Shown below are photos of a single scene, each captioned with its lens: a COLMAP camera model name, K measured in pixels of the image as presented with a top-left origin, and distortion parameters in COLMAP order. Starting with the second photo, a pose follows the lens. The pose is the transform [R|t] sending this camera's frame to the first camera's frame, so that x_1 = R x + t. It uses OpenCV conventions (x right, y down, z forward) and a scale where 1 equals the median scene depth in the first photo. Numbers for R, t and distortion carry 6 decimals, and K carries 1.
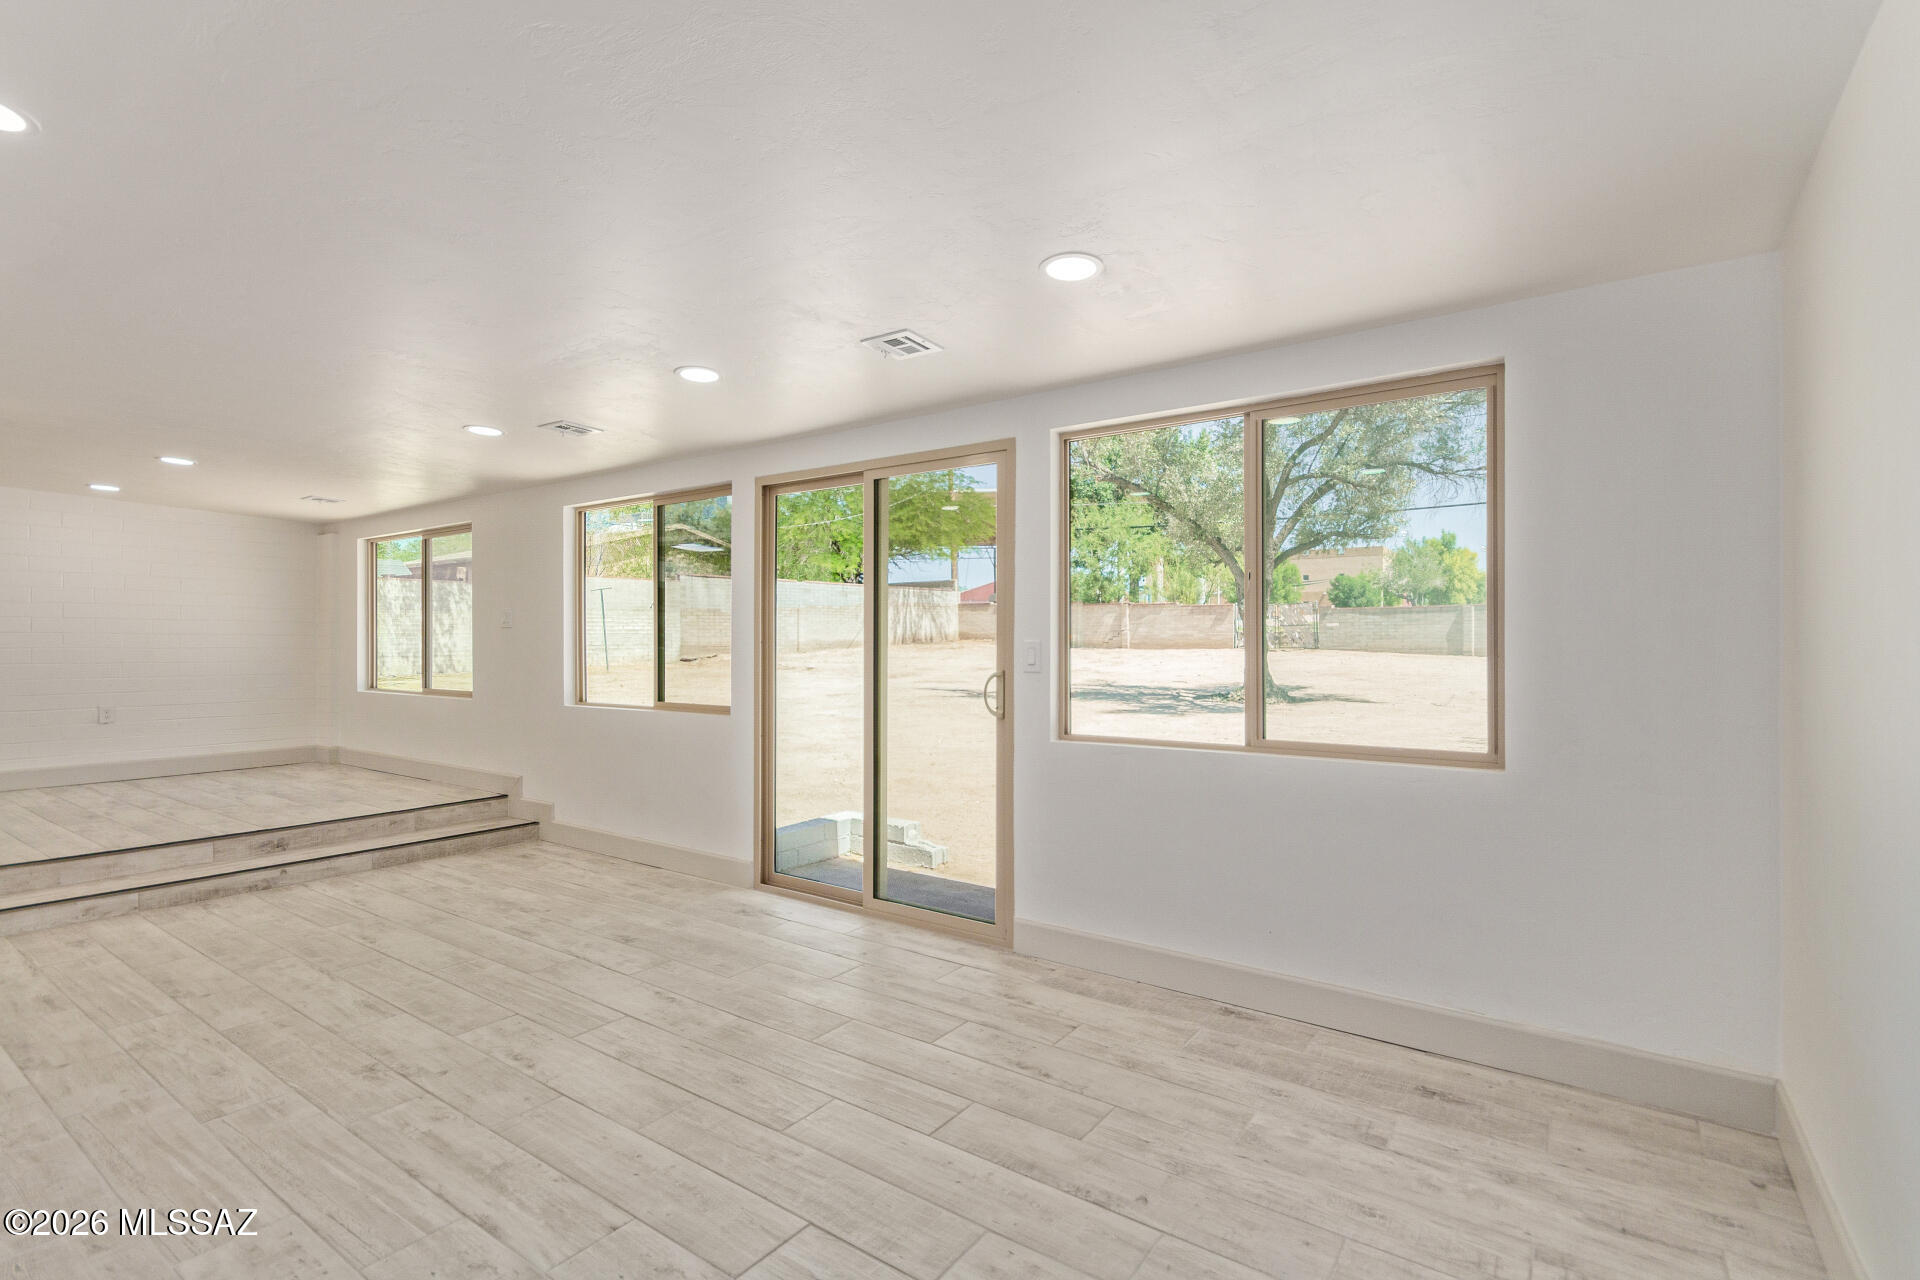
lens RADIAL K [[894.3, 0, 960.4], [0, 894.3, 642.7], [0, 0, 1]] dist [0.009144, 0.000654]
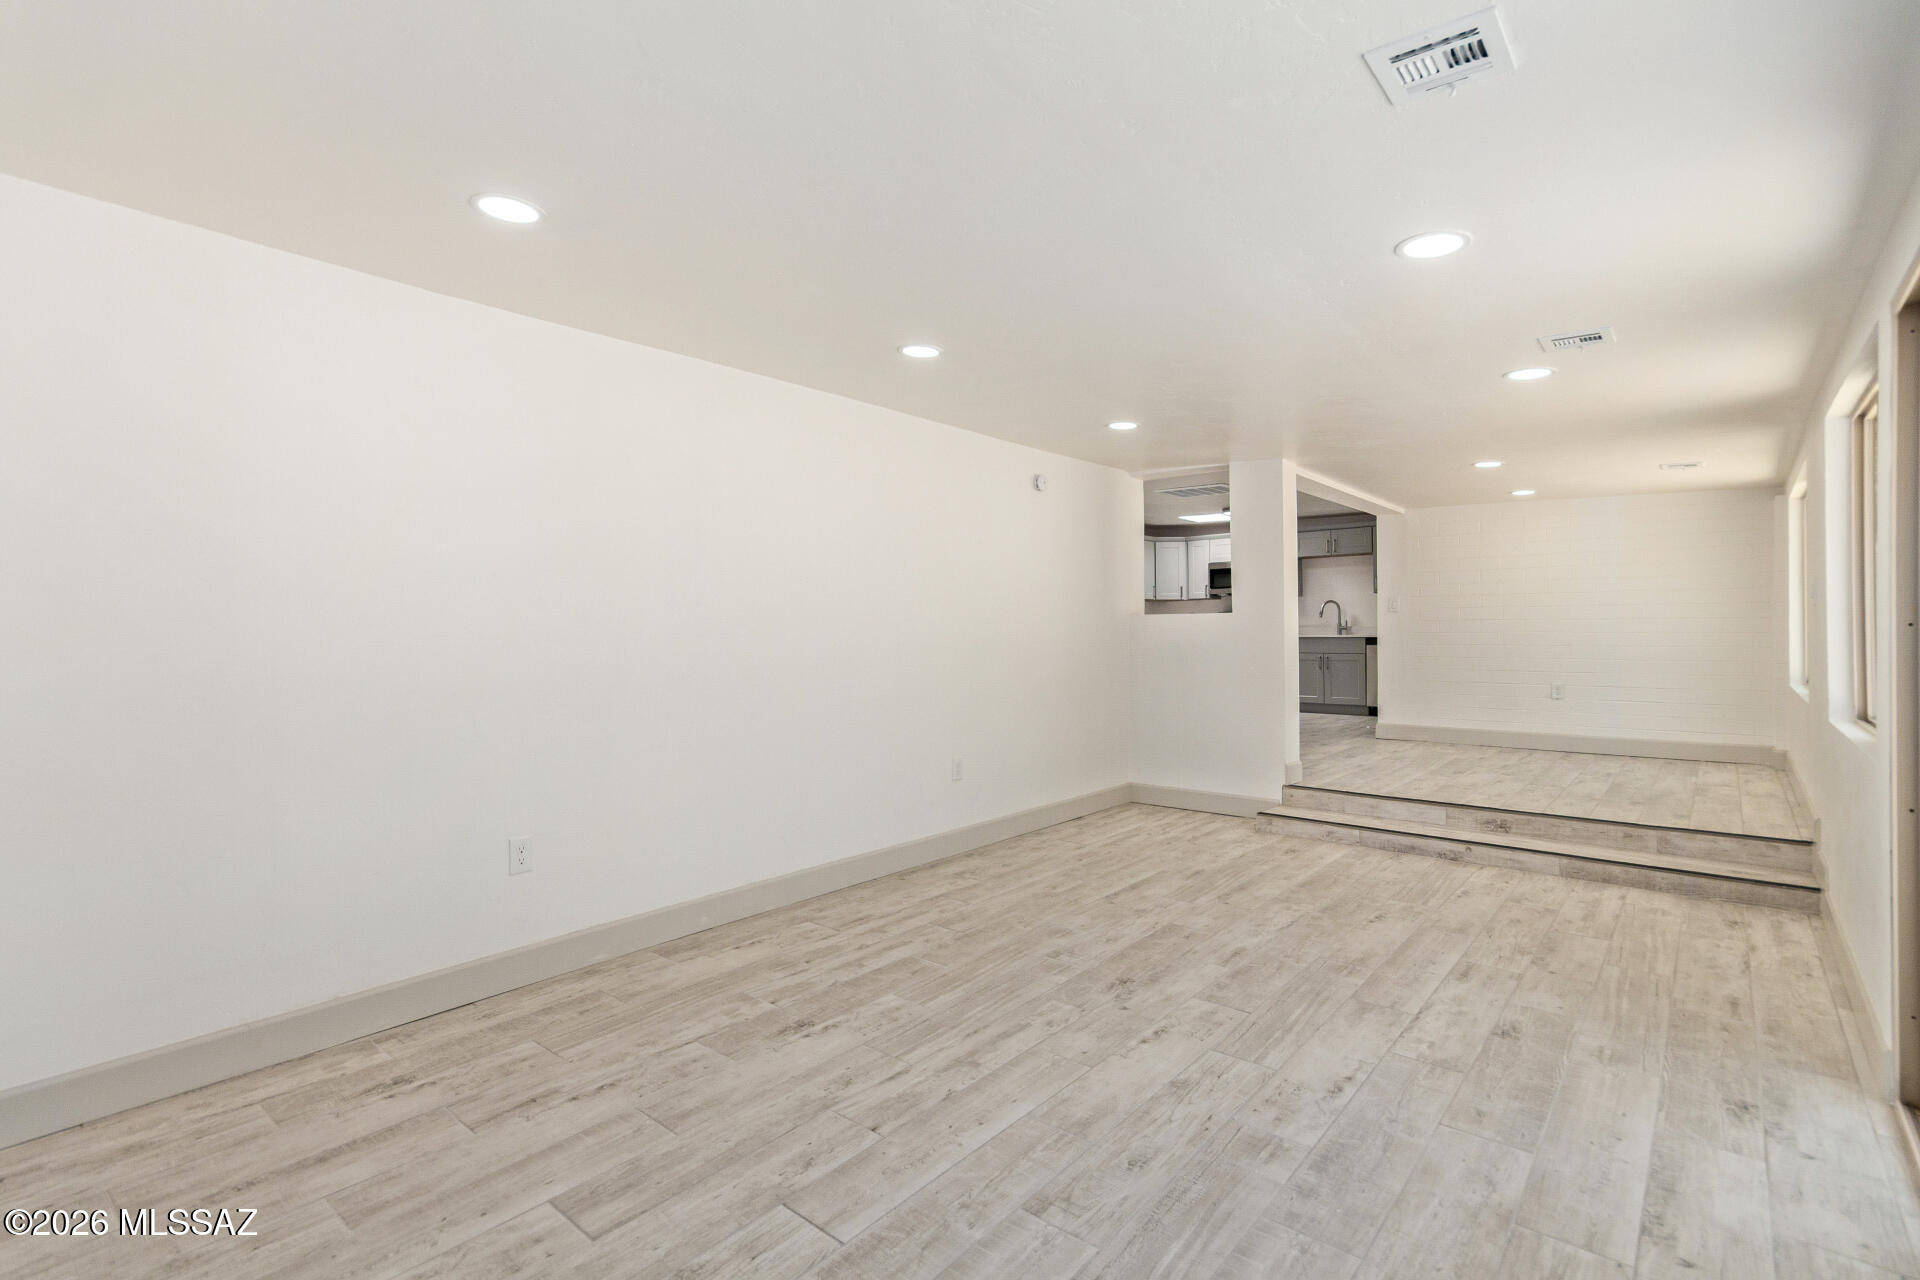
lens RADIAL K [[894.3, 0, 974.0], [0, 894.3, 645.6], [0, 0, 1]] dist [0.009144, 0.000654]
pose [[-0.077957, 0.015948, -0.996829, 0.416329], [0.007071, 0.999856, 0.015443, -0.000221], [0.996932, -0.005845, -0.078059, 0.665809]]
